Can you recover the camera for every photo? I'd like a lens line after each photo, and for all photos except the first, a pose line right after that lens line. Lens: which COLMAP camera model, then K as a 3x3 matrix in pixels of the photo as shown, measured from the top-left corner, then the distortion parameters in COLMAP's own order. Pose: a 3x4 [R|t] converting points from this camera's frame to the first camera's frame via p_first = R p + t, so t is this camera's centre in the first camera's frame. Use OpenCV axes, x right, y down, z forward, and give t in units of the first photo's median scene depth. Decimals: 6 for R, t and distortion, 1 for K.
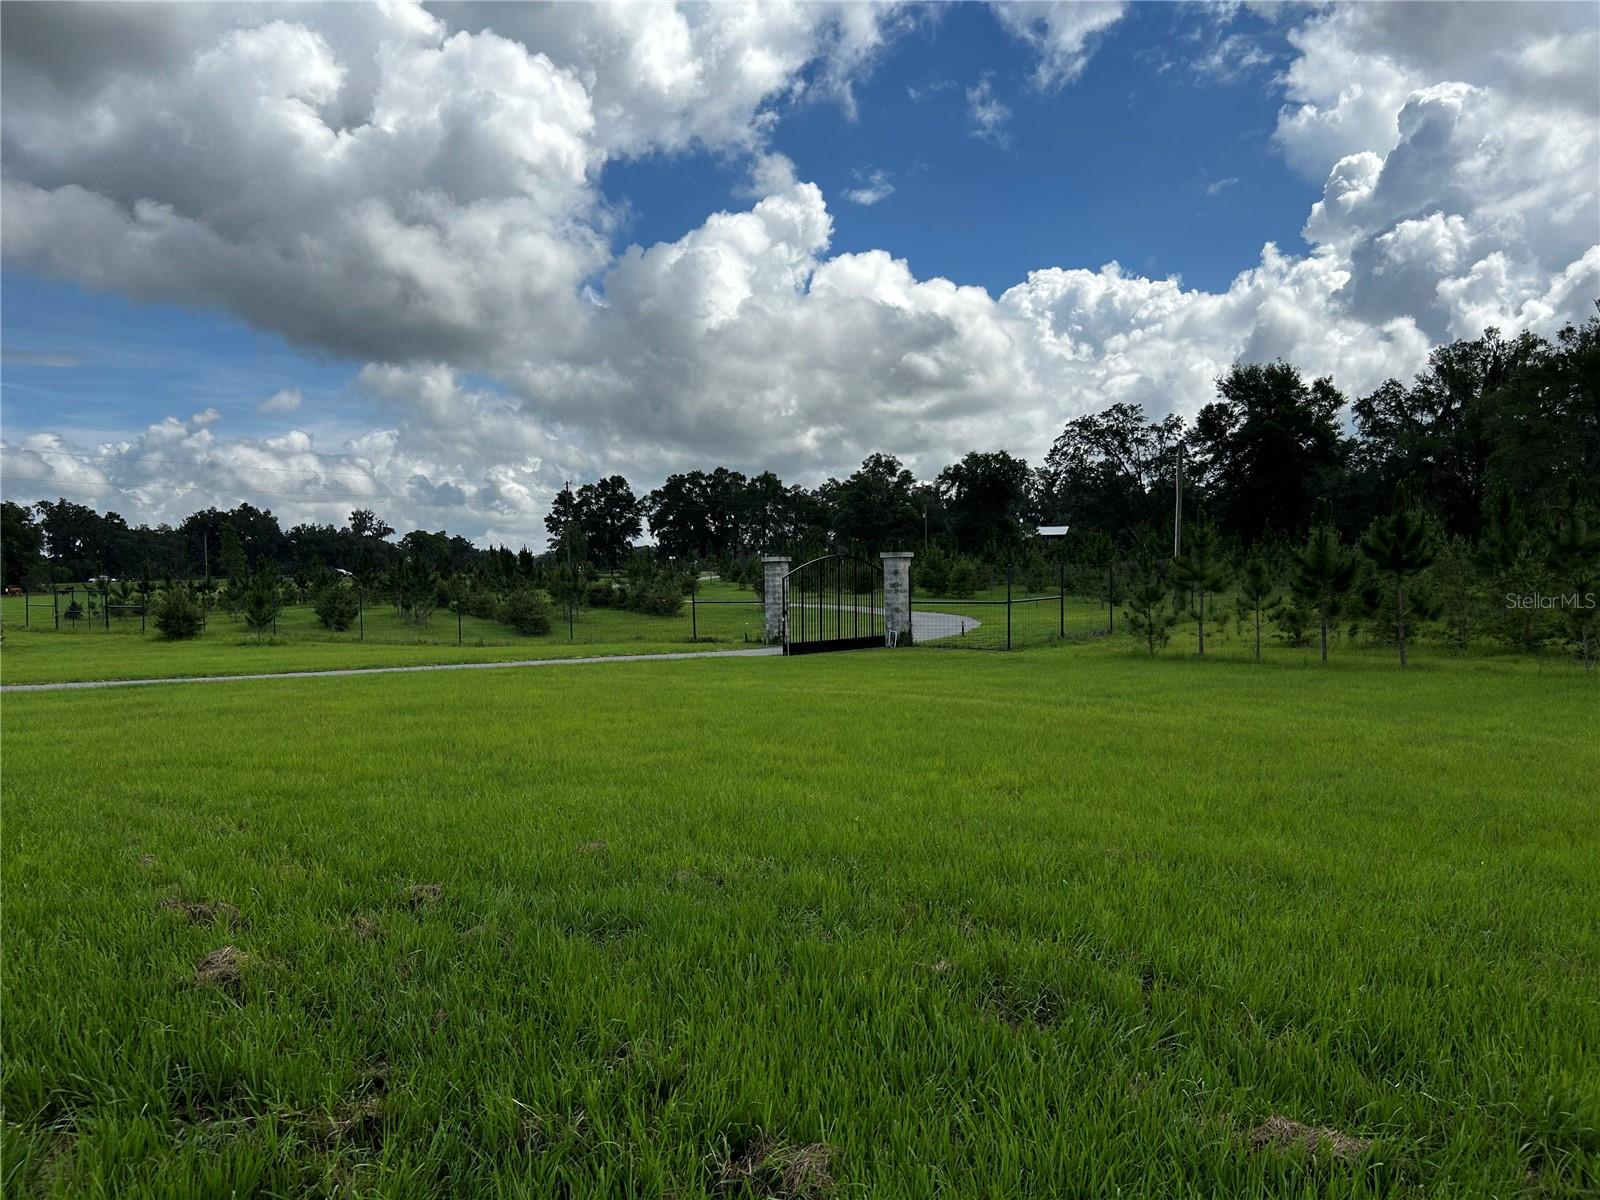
lens RADIAL K [[1209.2, 0, 796.0], [0, 1209.2, 604.2], [0, 0, 1]] dist [0.042143, -0.001822]
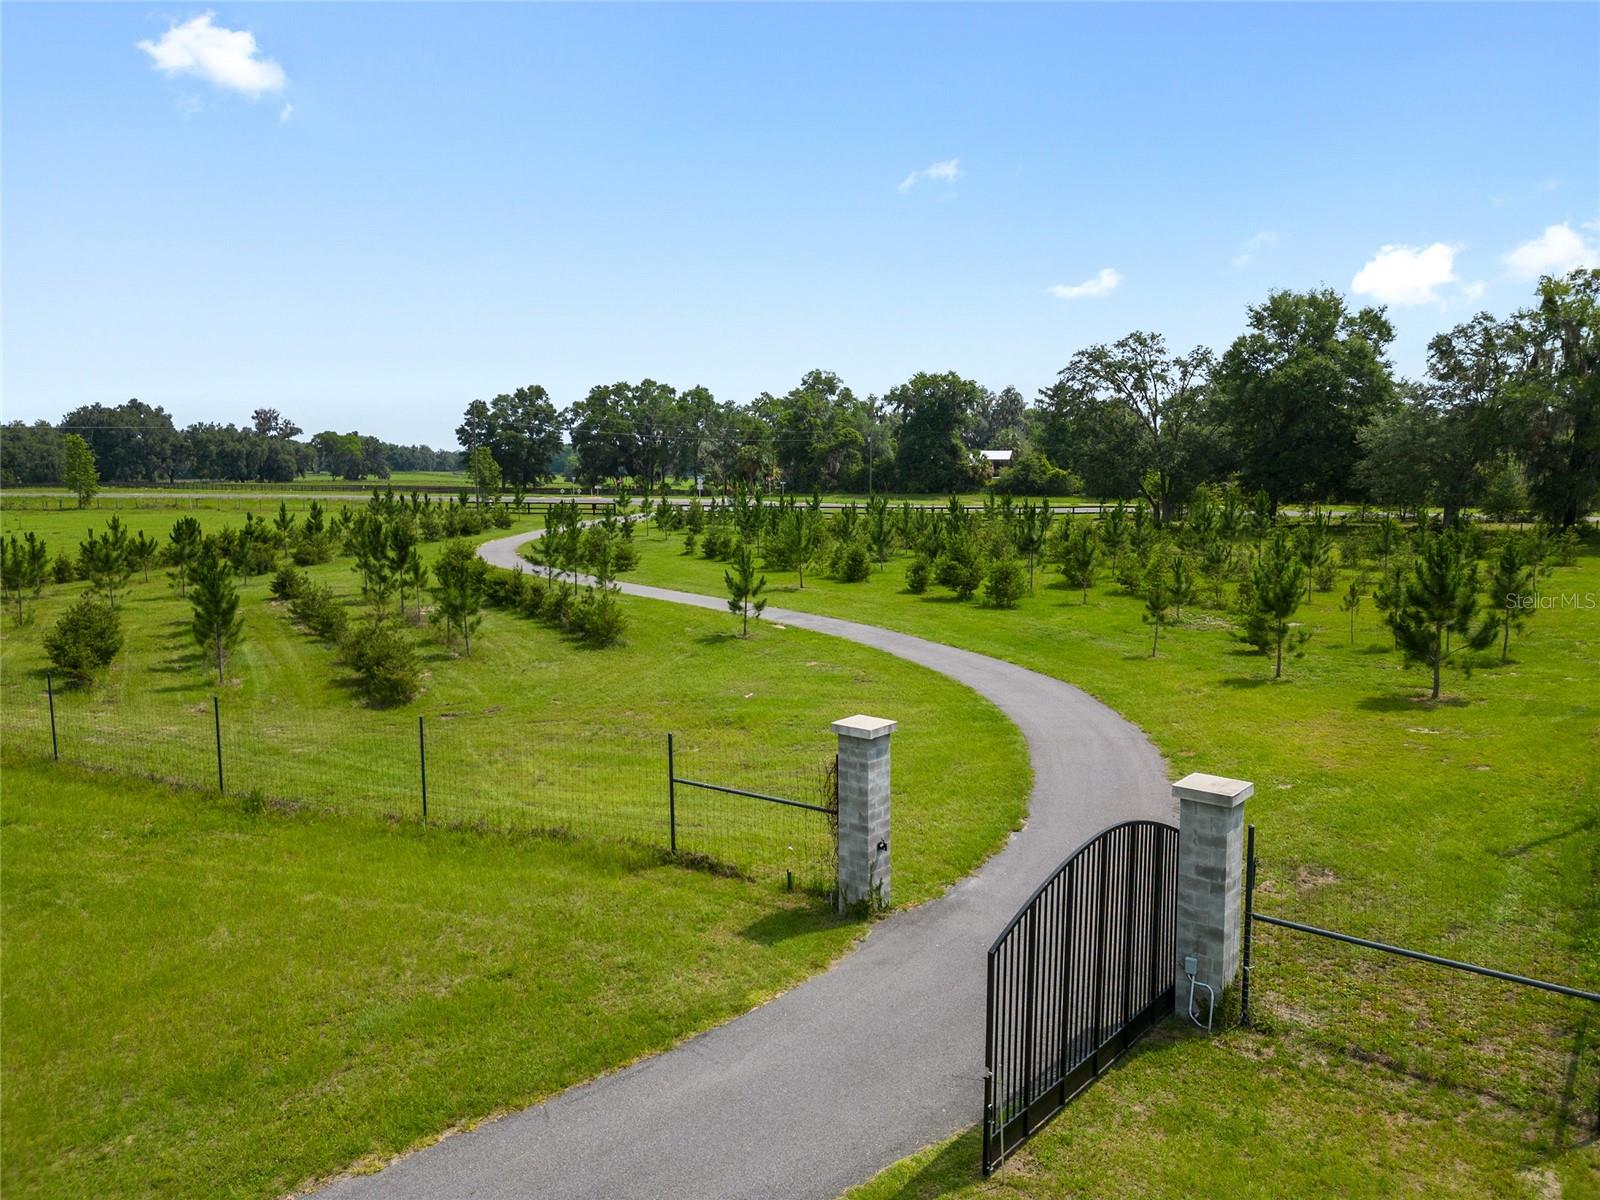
lens RADIAL K [[1099.6, 0, 810.0], [0, 1099.6, 596.0], [0, 0, 1]] dist [0.054408, -0.033108]
pose [[0.995950, 0.005313, 0.089749, -0.014007], [-0.013559, 0.995710, 0.091525, -0.027114], [-0.088878, -0.092371, 0.991750, 0.132832]]
